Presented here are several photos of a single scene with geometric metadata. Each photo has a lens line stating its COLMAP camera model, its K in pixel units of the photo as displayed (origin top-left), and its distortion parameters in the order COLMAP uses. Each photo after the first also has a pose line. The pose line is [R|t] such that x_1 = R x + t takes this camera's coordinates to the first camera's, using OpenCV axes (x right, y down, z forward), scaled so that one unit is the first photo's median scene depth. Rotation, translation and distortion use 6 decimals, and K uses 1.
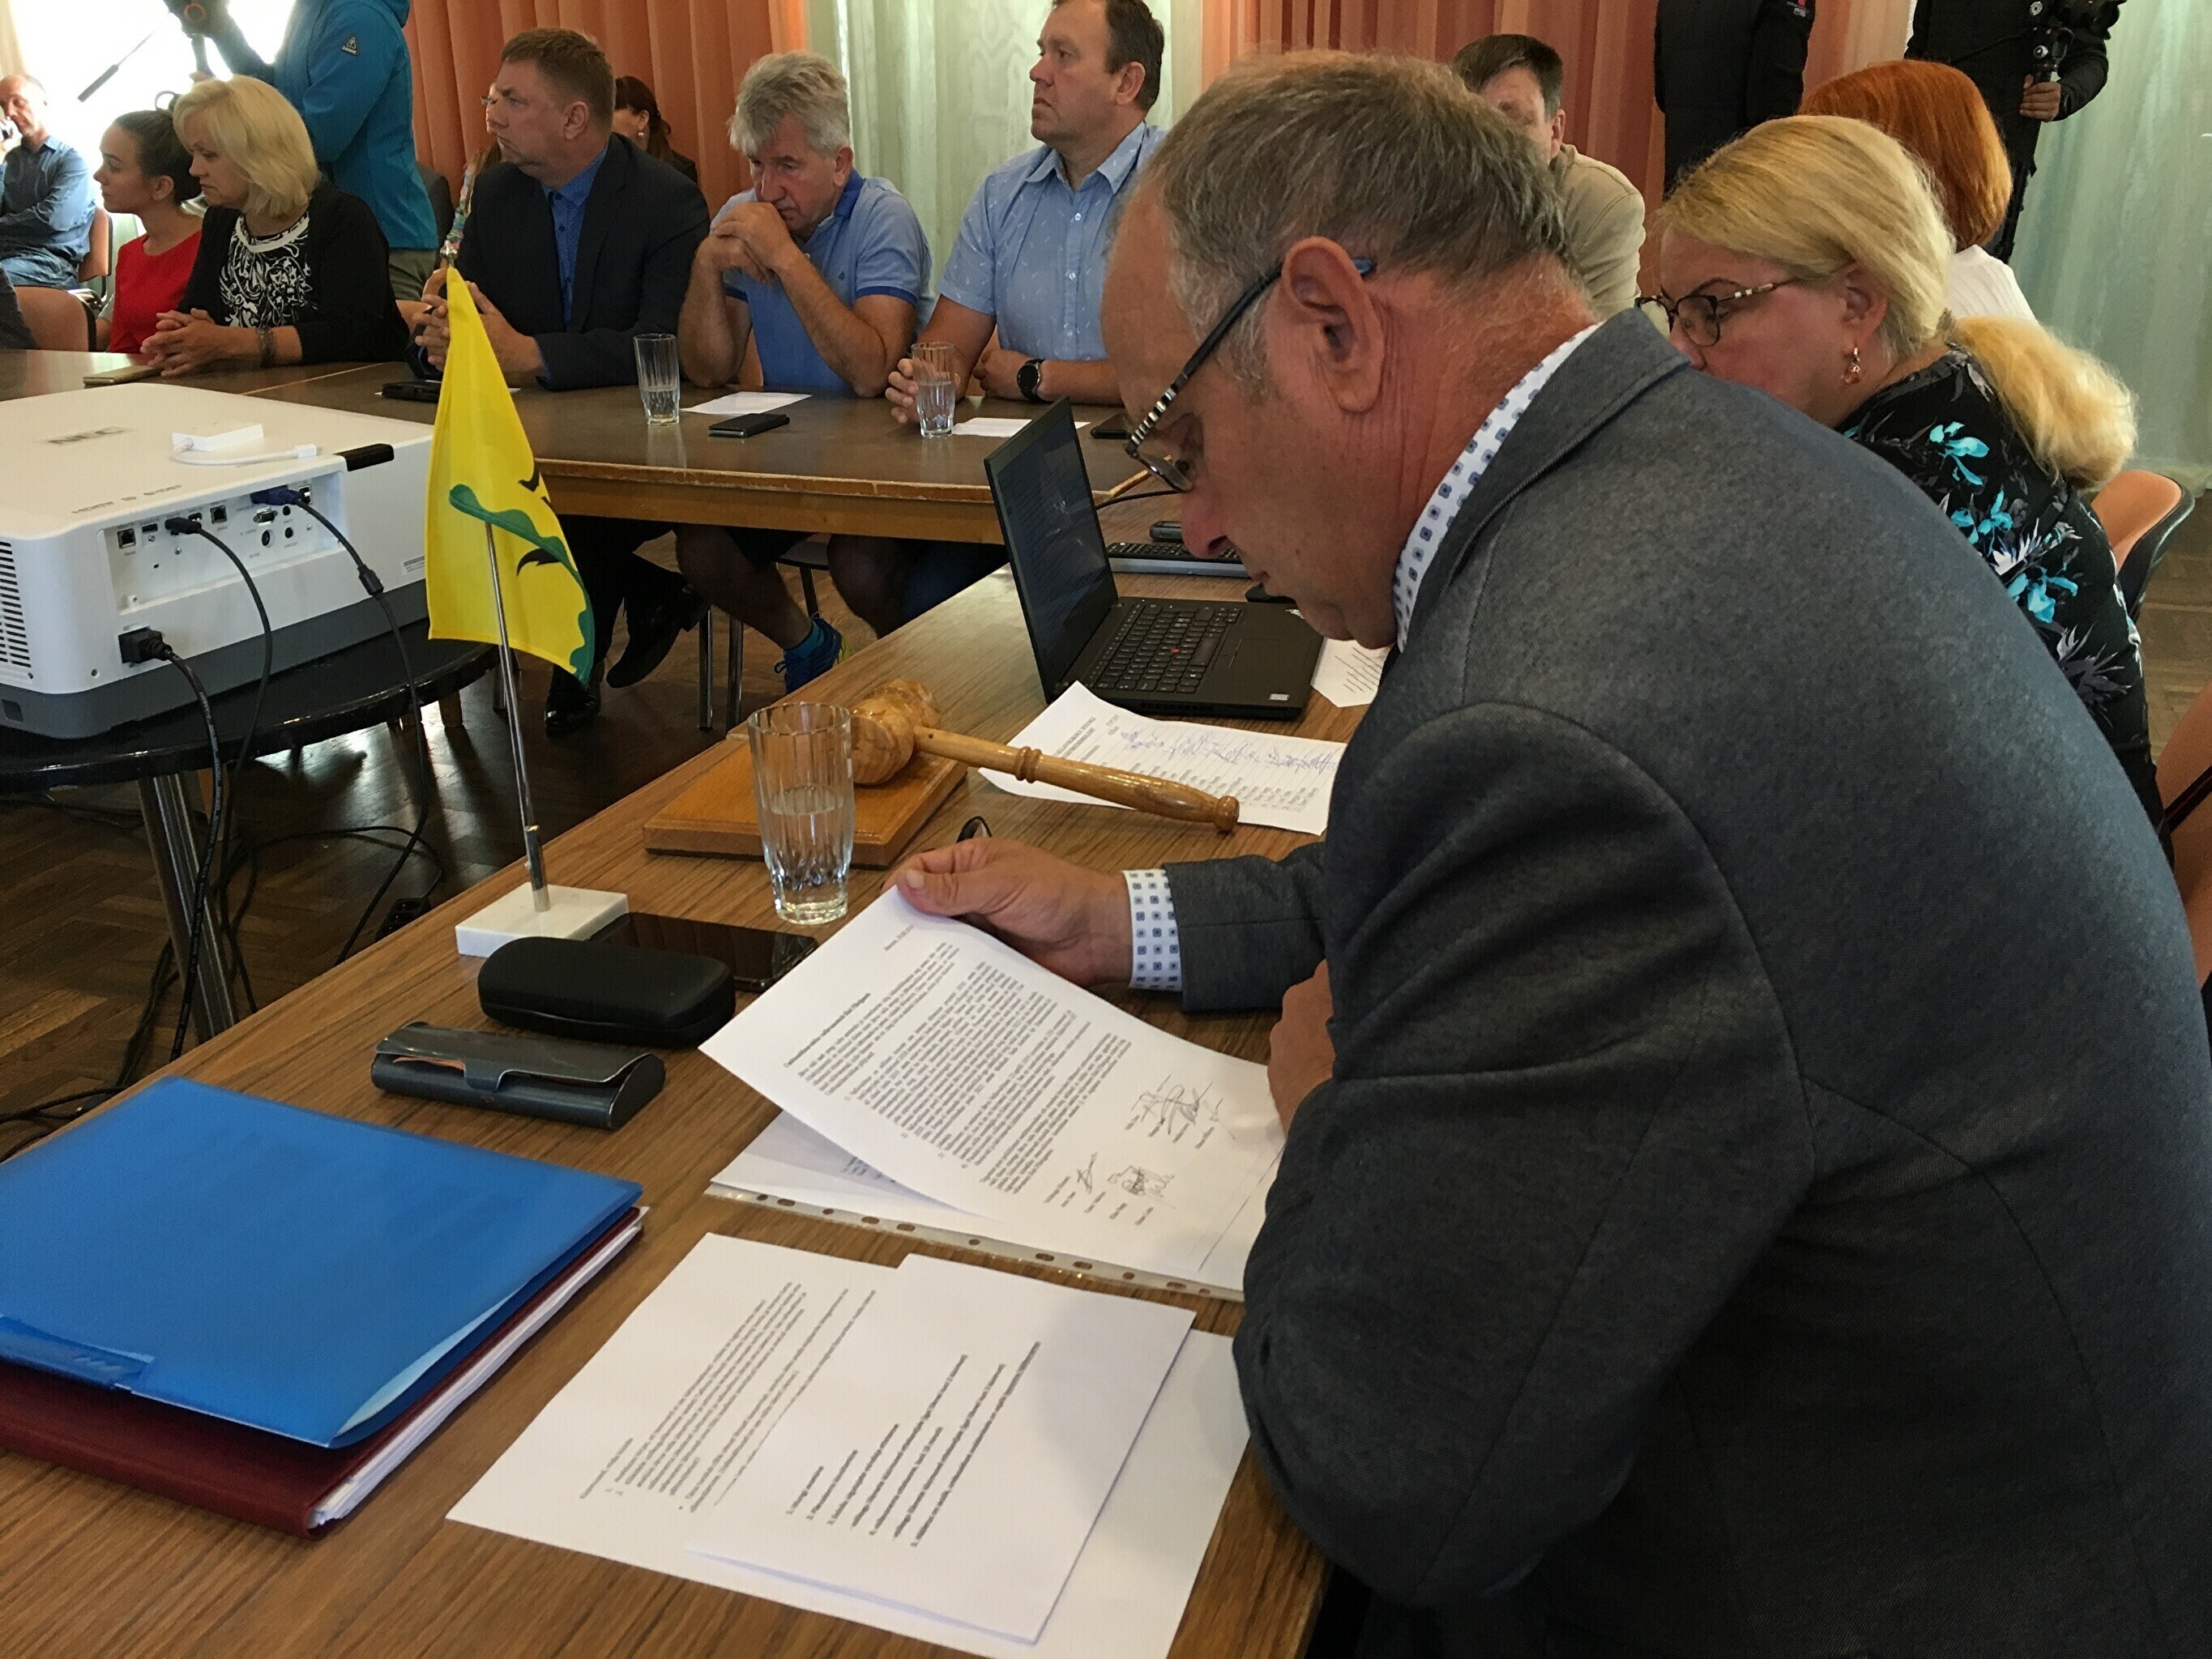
lens RADIAL K [[1812.4, 0, 1106.0], [0, 1812.4, 829.5], [0, 0, 1]] dist [0.074270, -0.102454]
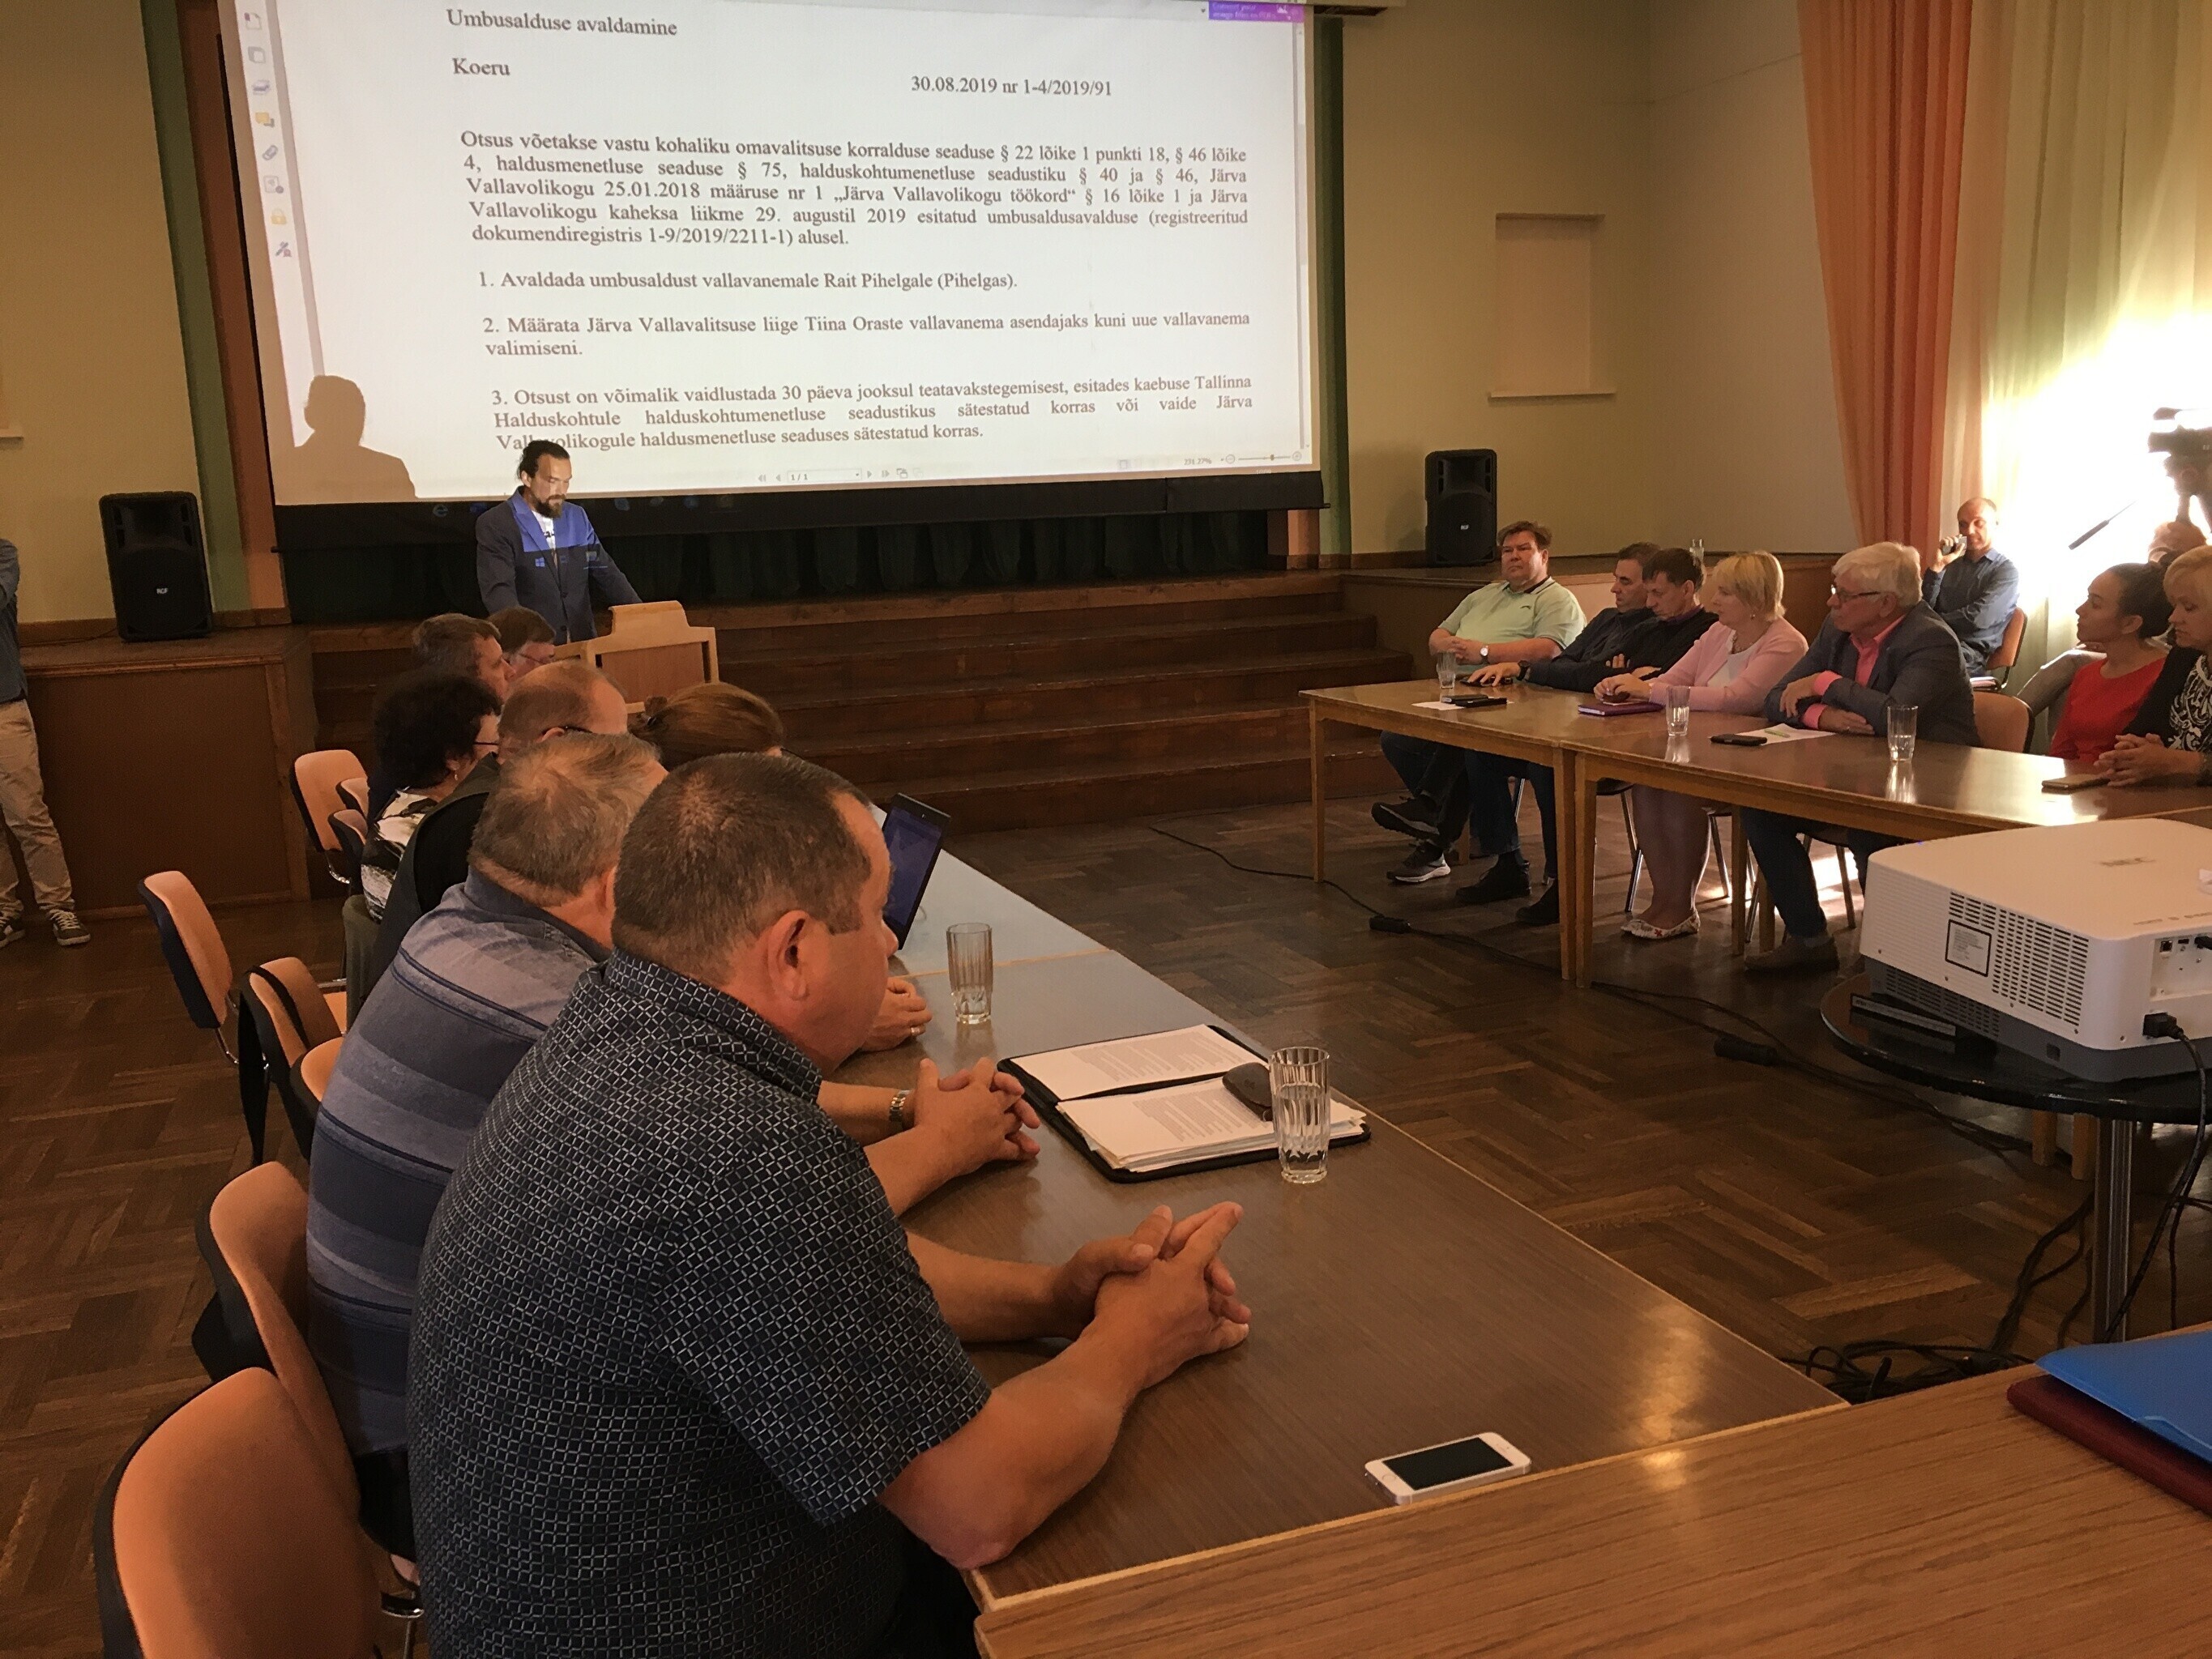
lens RADIAL K [[1812.4, 0, 1106.0], [0, 1812.4, 829.5], [0, 0, 1]] dist [0.074270, -0.102454]
pose [[0.611906, 0.118897, -0.781943, 0.019121], [-0.264277, 0.962550, -0.060451, 0.021871], [0.745472, 0.243640, 0.620412, -0.206011]]
